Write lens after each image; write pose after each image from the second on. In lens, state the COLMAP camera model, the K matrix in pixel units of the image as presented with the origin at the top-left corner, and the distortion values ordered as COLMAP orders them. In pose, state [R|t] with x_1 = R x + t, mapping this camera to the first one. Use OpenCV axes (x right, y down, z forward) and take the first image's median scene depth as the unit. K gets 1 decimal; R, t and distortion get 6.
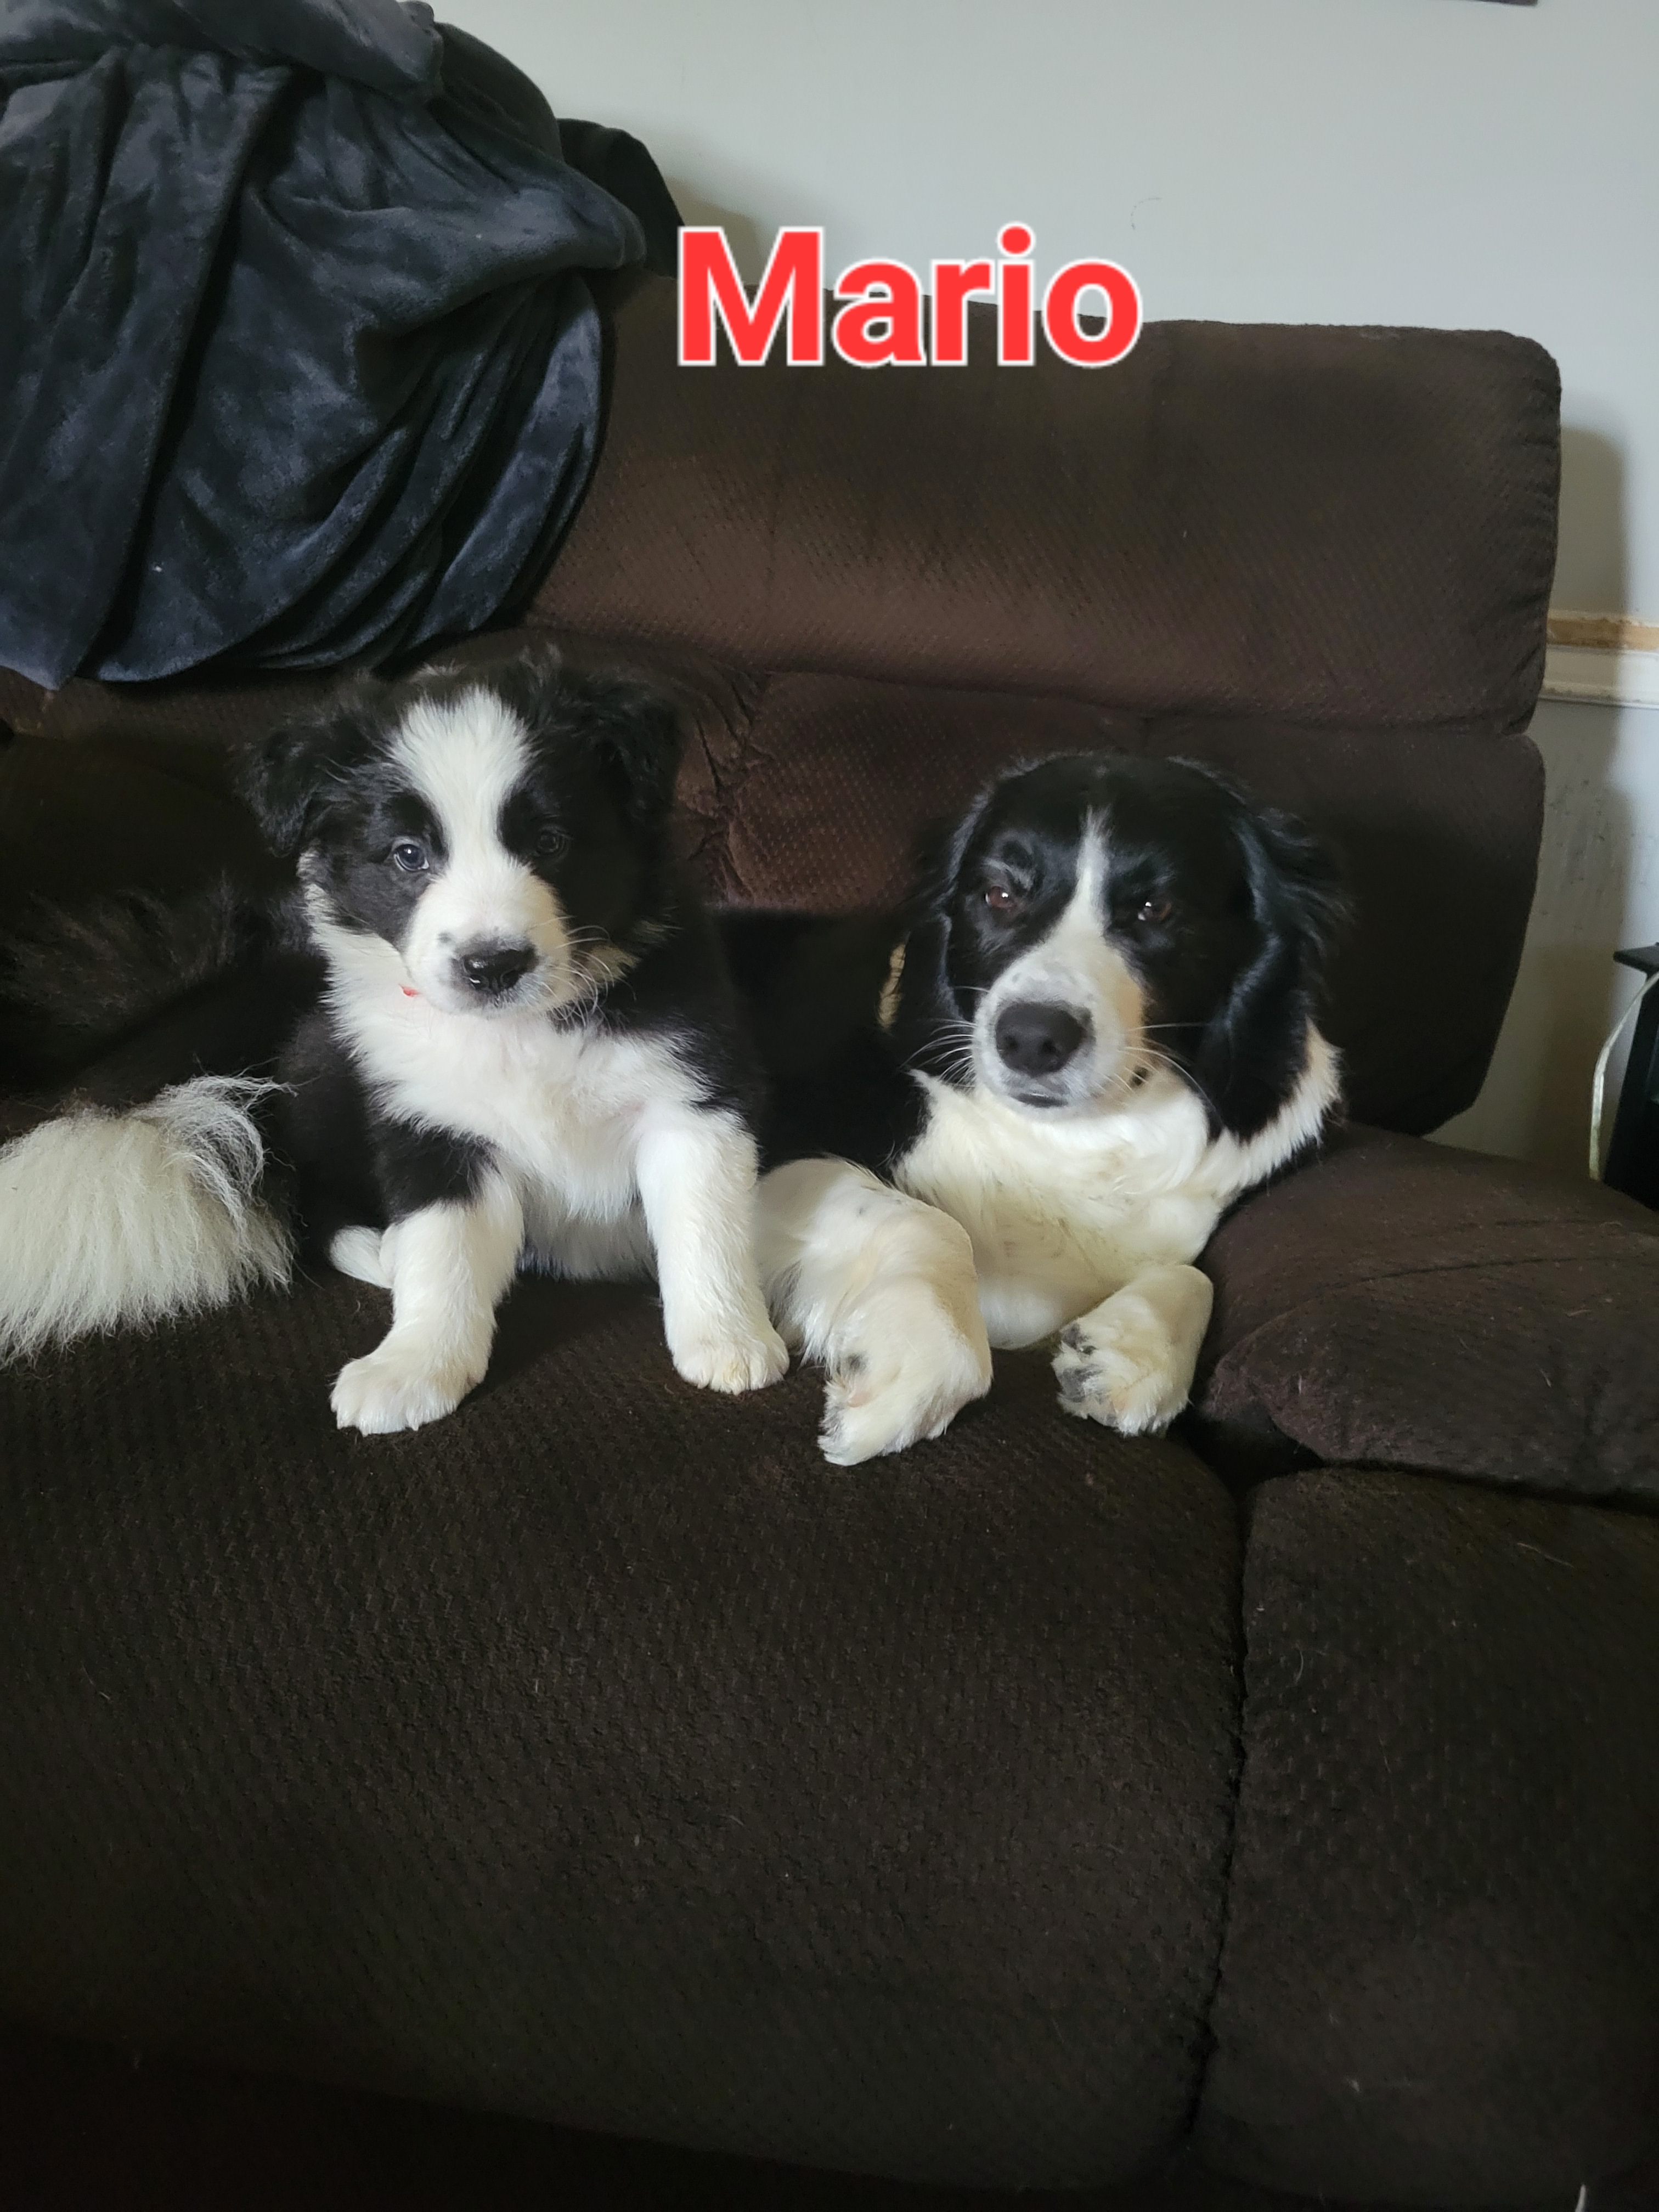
lens RADIAL K [[1690.8, 0, 829.5], [0, 1690.8, 1106.0], [0, 0, 1]] dist [-0.000530, -0.007439]
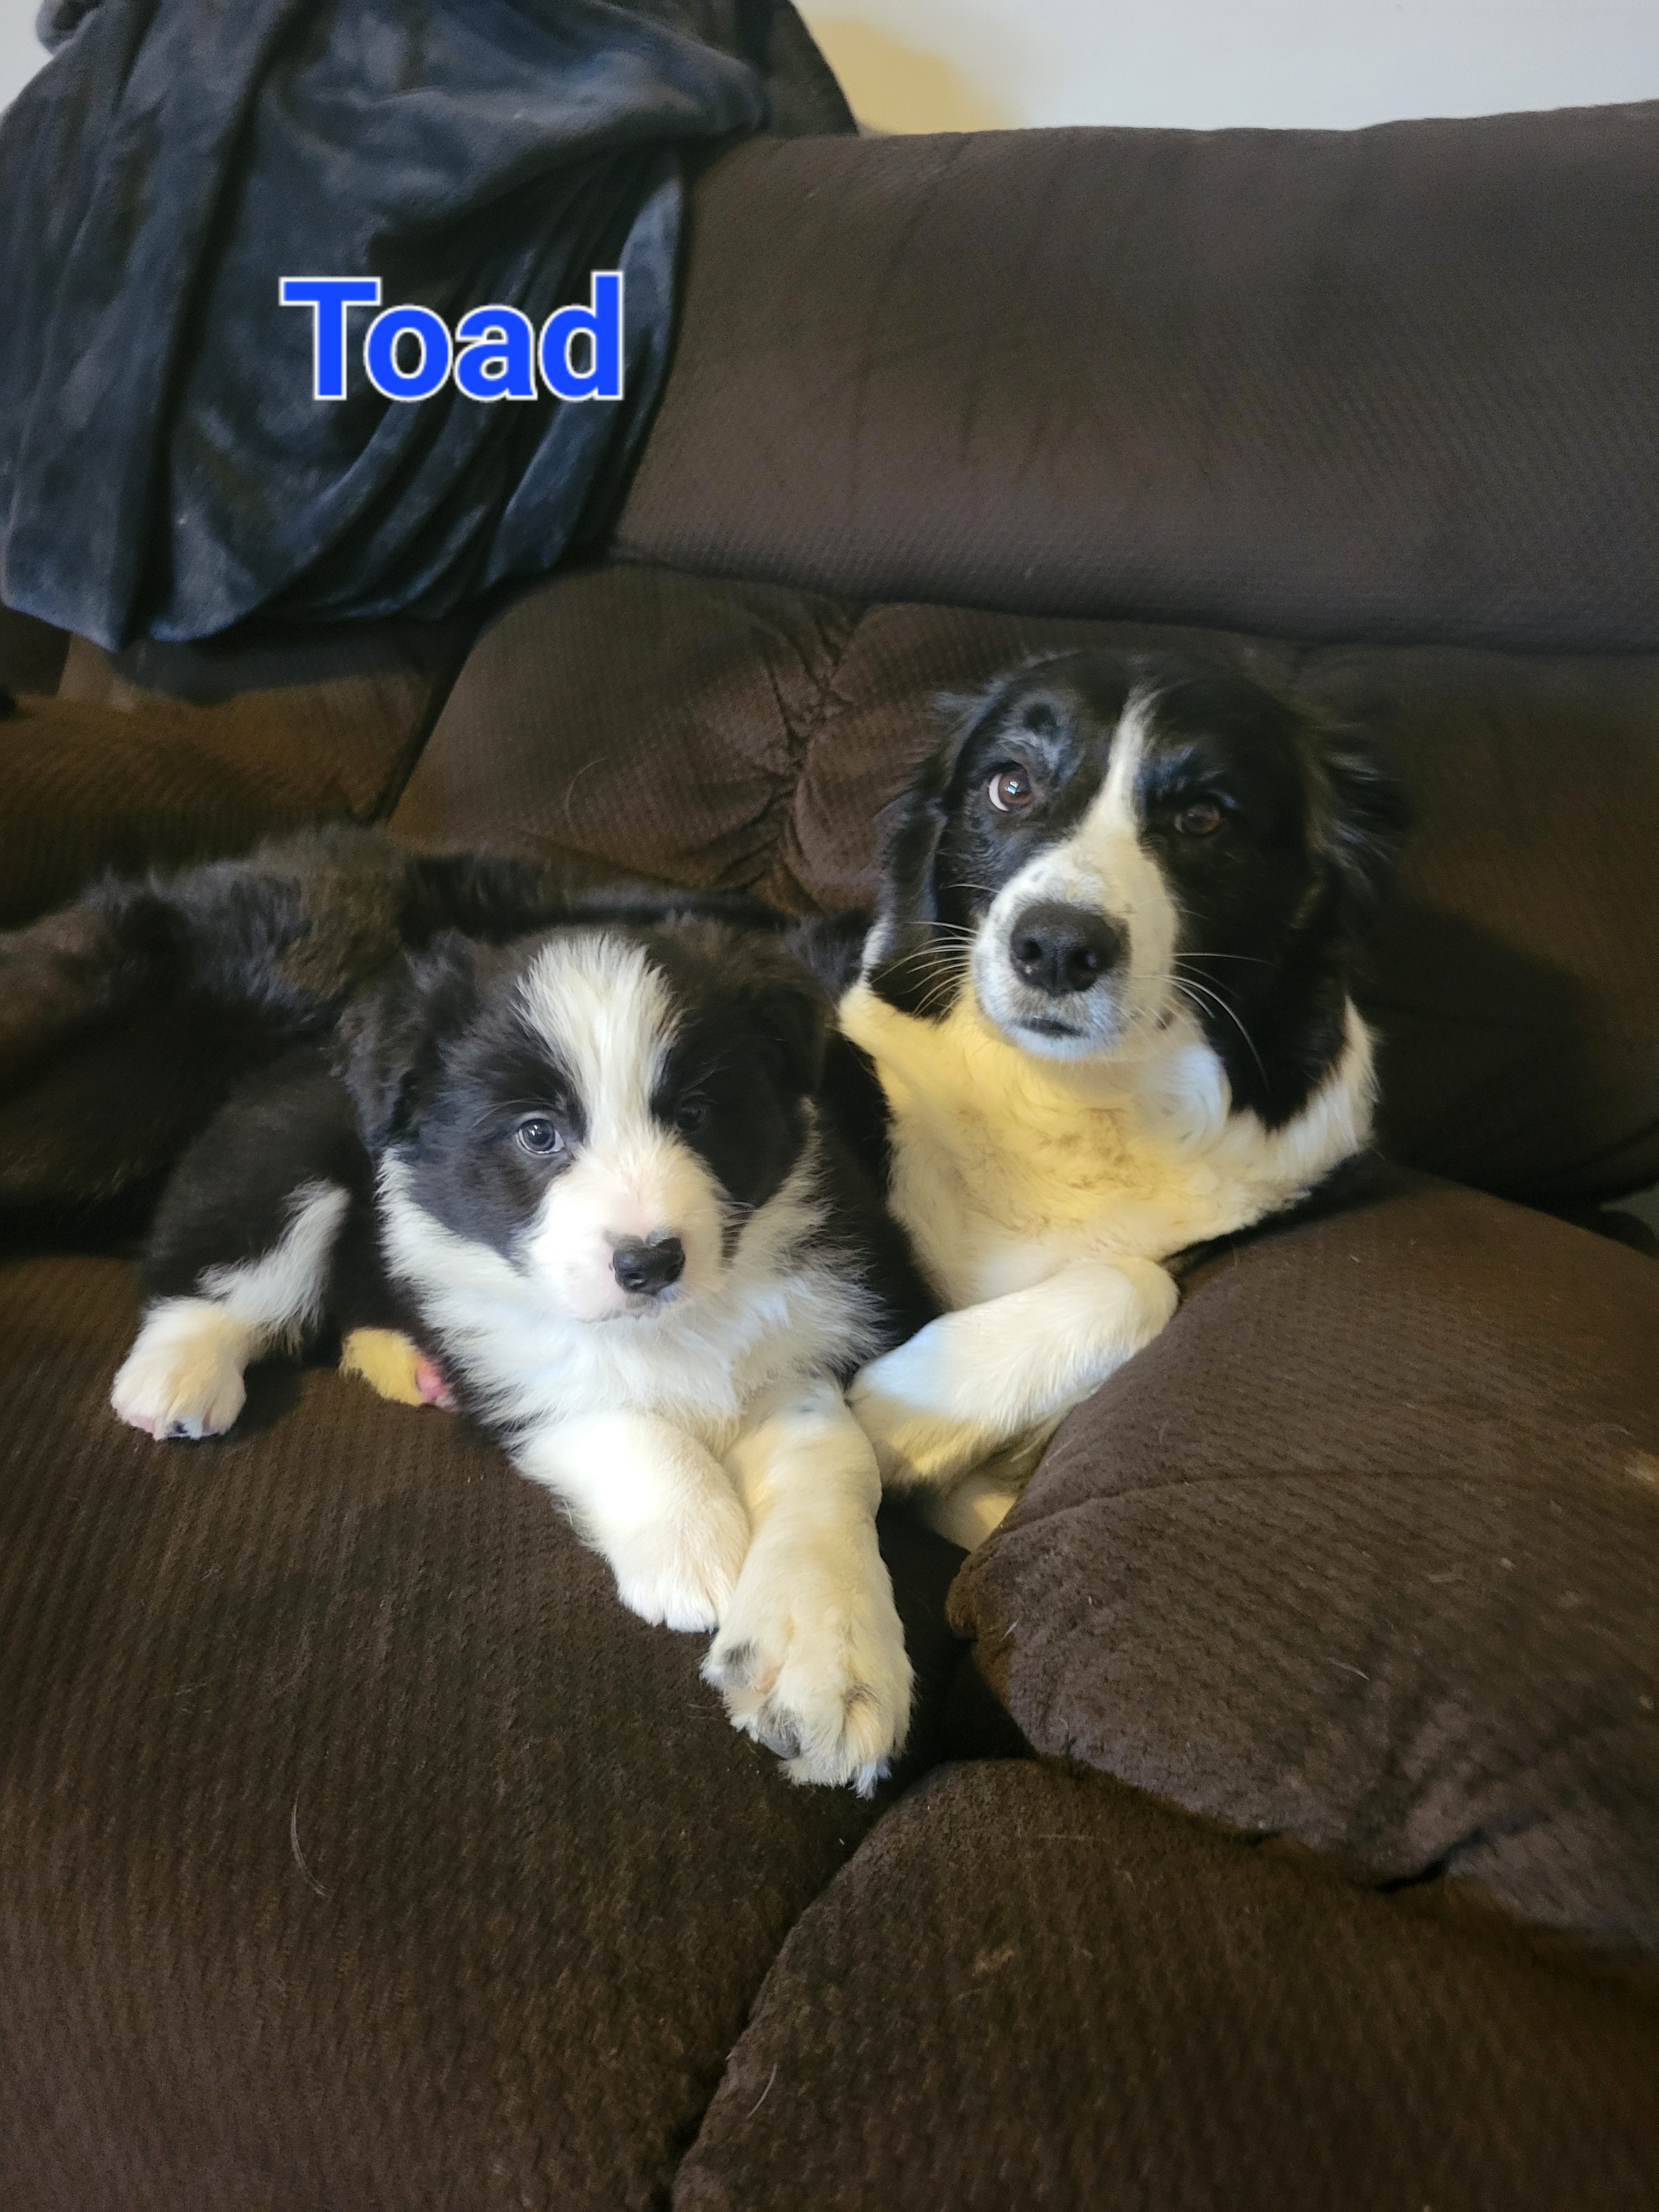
lens RADIAL K [[1657.0, 0, 829.3], [0, 1657.0, 1148.1], [0, 0, 1]] dist [-0.006696, 0.003233]
pose [[0.959803, 0.054396, -0.275352, 0.208533], [-0.030266, 0.995378, 0.091138, -0.057300], [0.279037, -0.079141, 0.957014, 0.167368]]
